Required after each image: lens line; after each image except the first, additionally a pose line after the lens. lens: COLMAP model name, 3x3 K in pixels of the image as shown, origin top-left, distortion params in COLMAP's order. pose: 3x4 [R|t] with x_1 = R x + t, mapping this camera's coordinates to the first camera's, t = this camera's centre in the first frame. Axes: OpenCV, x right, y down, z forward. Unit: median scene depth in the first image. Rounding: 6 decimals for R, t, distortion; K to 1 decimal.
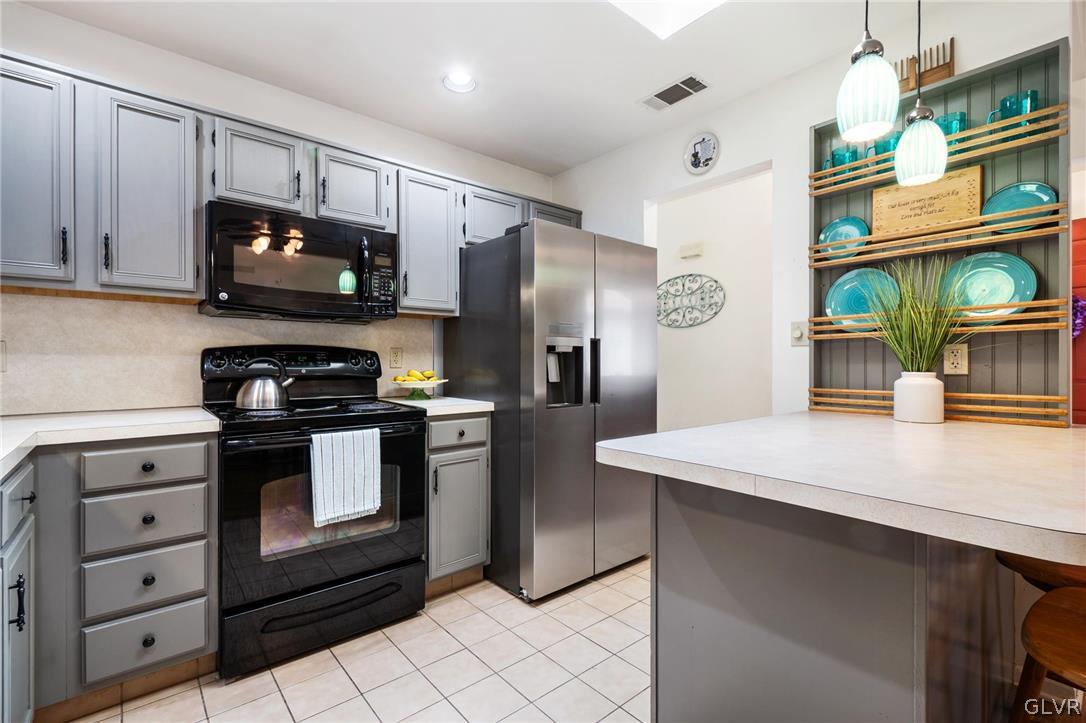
lens RADIAL K [[482.3, 0, 543.0], [0, 482.3, 361.5], [0, 0, 1]] dist [-0.000372, -0.000435]
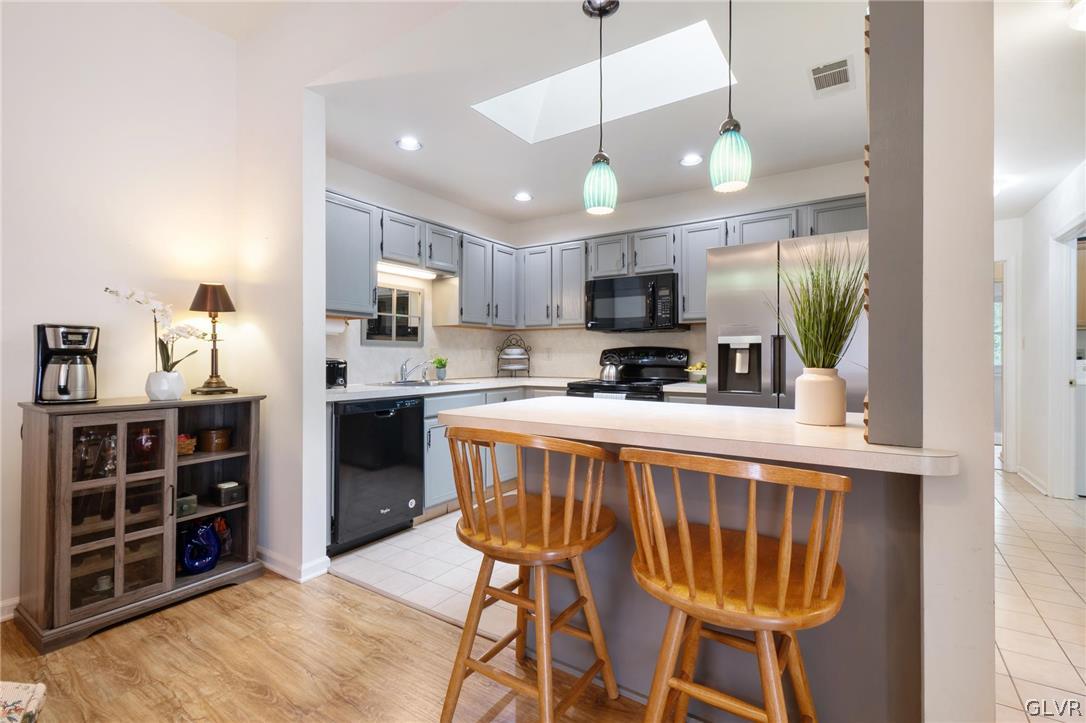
lens RADIAL K [[495.7, 0, 552.5], [0, 495.7, 352.1], [0, 0, 1]] dist [0.000085, -0.000146]
pose [[0.280794, -0.009537, -0.959721, 1.264221], [-0.001321, 0.999946, -0.010323, 0.003983], [0.959767, 0.004166, 0.280766, 0.223438]]
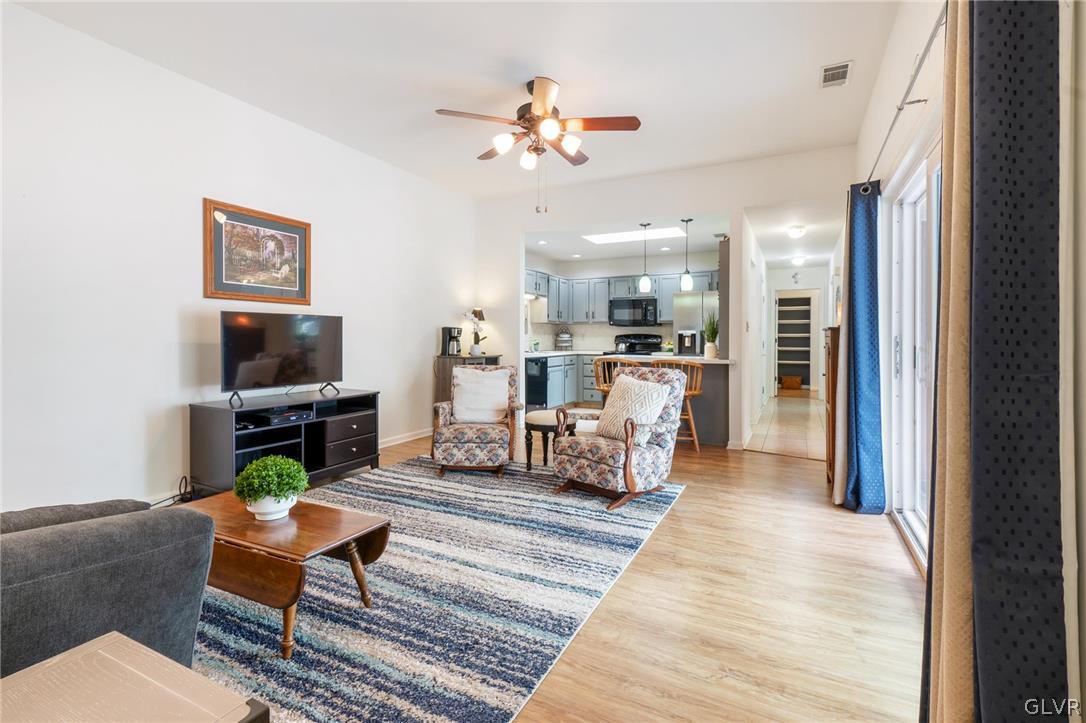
lens RADIAL K [[503.0, 0, 544.8], [0, 503.0, 336.8], [0, 0, 1]] dist [0.000497, -0.000009]
pose [[0.375452, -0.002502, -0.926838, 2.862838], [-0.002035, 0.999992, -0.003524, -0.000567], [0.926839, 0.003210, 0.375444, -1.046456]]
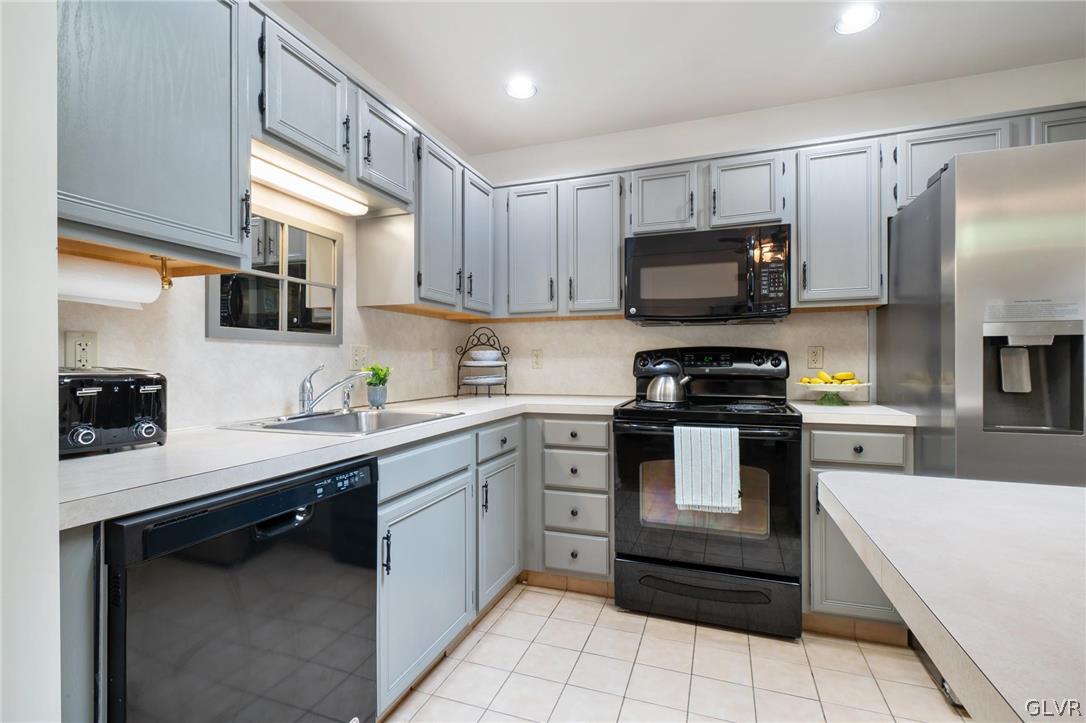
lens RADIAL K [[495.6, 0, 548.2], [0, 495.6, 360.6], [0, 0, 1]] dist [0.002178, 0.000124]
pose [[0.496712, -0.006260, -0.867893, 0.337455], [0.002364, 0.999980, -0.005860, 0.003420], [0.867912, 0.000859, 0.496717, 0.143724]]
